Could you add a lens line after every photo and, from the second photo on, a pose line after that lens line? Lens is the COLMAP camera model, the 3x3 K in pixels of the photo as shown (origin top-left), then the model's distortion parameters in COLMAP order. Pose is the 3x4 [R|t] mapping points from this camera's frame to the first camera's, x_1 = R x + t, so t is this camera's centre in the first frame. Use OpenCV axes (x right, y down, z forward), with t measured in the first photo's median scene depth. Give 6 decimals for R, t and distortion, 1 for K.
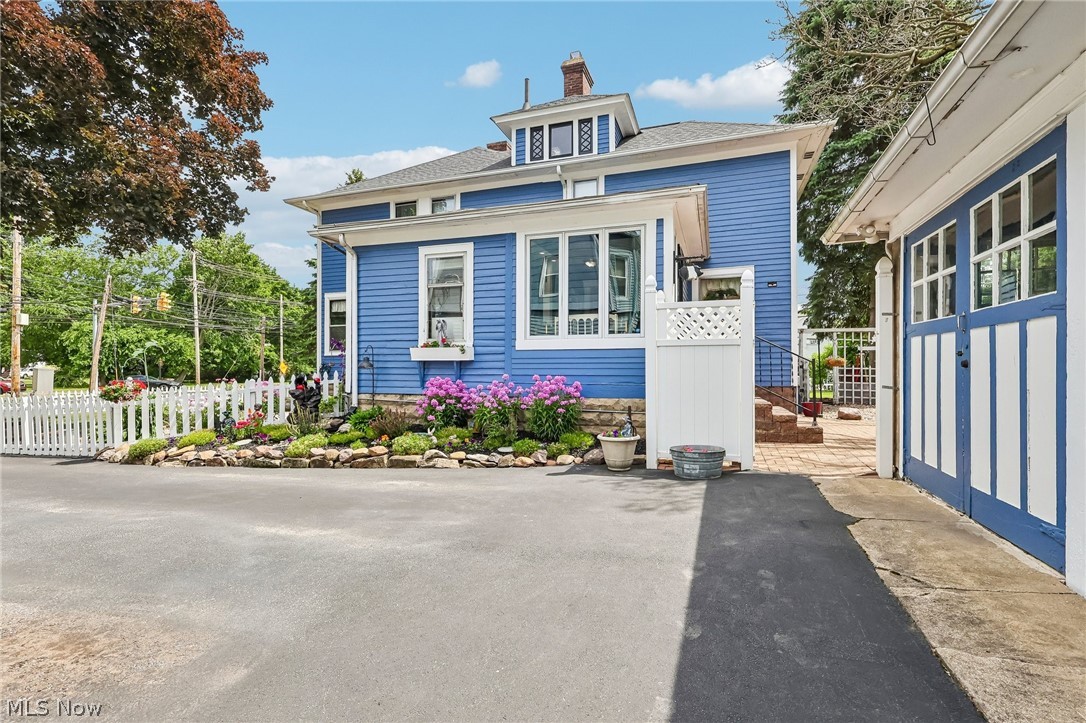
lens RADIAL K [[508.6, 0, 541.6], [0, 508.6, 367.1], [0, 0, 1]] dist [-0.001152, -0.001636]
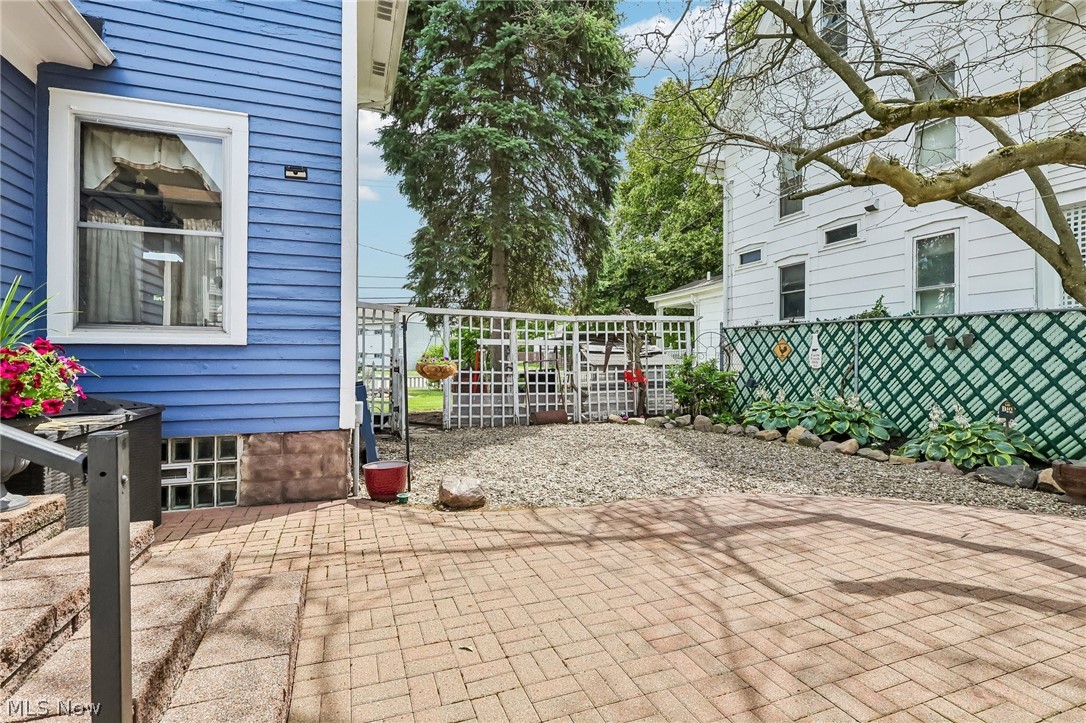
lens RADIAL K [[508.6, 0, 543.8], [0, 508.6, 358.9], [0, 0, 1]] dist [-0.001152, -0.001636]
pose [[0.769950, 0.006497, 0.638071, 0.269328], [-0.008288, 0.999966, -0.000180, -0.015152], [-0.638051, -0.005150, 0.769977, 0.438980]]
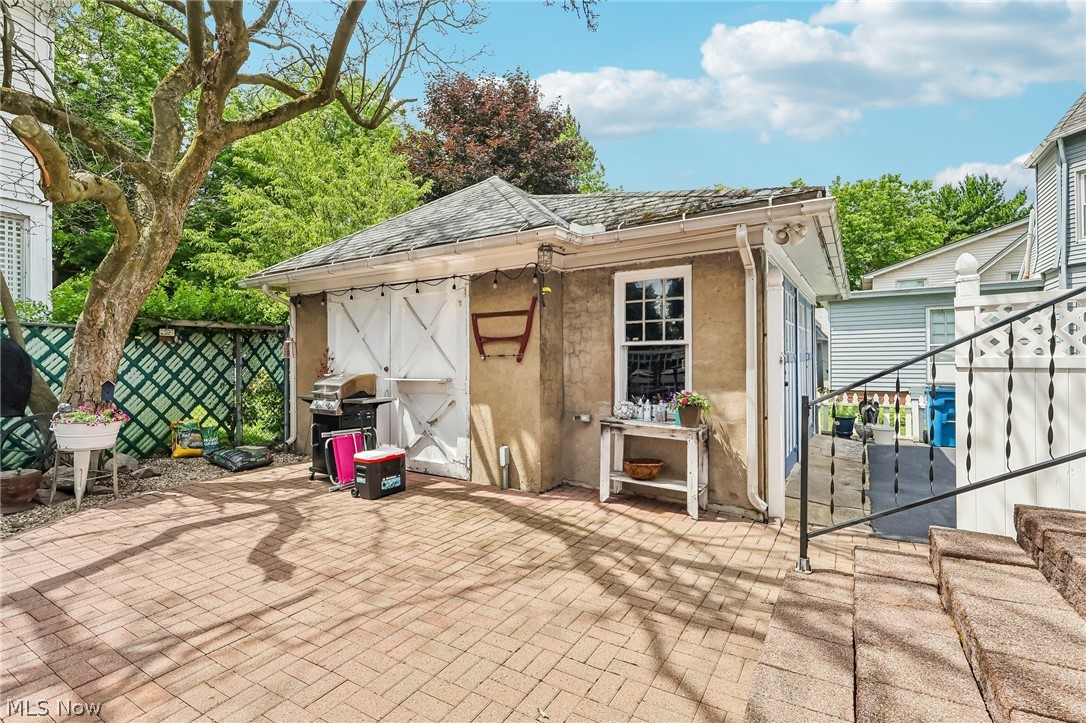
lens RADIAL K [[508.6, 0, 546.7], [0, 508.6, 356.4], [0, 0, 1]] dist [-0.001152, -0.001636]
pose [[-0.977896, 0.012129, 0.208739, 0.375656], [0.010915, 0.999916, -0.006967, -0.027318], [-0.208806, -0.004535, -0.977947, 0.968775]]
